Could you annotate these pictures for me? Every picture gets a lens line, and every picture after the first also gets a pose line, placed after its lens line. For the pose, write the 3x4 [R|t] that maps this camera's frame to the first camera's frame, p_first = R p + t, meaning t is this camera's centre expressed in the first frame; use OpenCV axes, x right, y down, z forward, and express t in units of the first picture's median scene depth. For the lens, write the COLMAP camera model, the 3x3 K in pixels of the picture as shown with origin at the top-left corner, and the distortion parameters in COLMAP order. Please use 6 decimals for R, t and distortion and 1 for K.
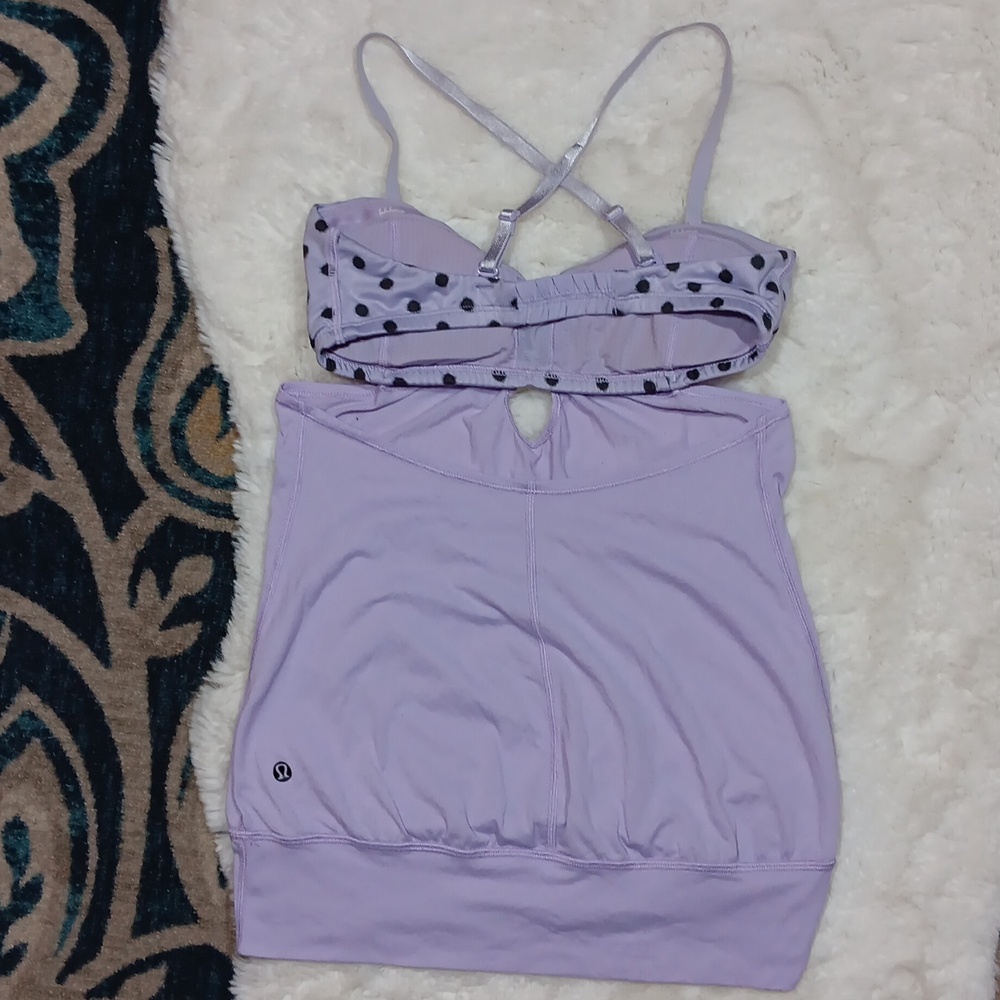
lens RADIAL K [[1676.7, 0, 481.4], [0, 1676.7, 477.3], [0, 0, 1]] dist [0.084650, 0.000000]
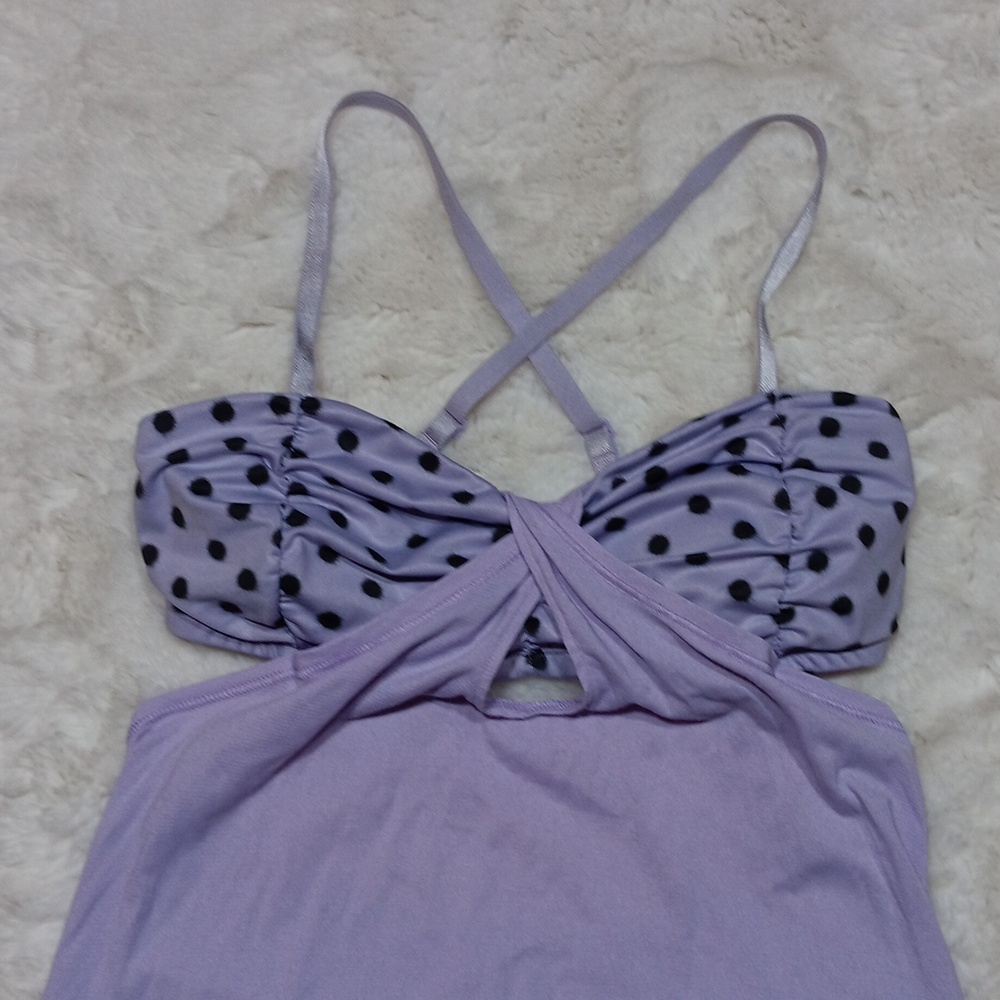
lens RADIAL K [[1676.7, 0, 497.4], [0, 1676.7, 517.4], [0, 0, 1]] dist [0.084650, 0.000000]
pose [[0.991058, -0.133429, -0.001139, 0.072676], [0.132280, 0.983566, -0.122878, 0.010725], [0.017516, 0.121629, 0.992421, 0.366962]]
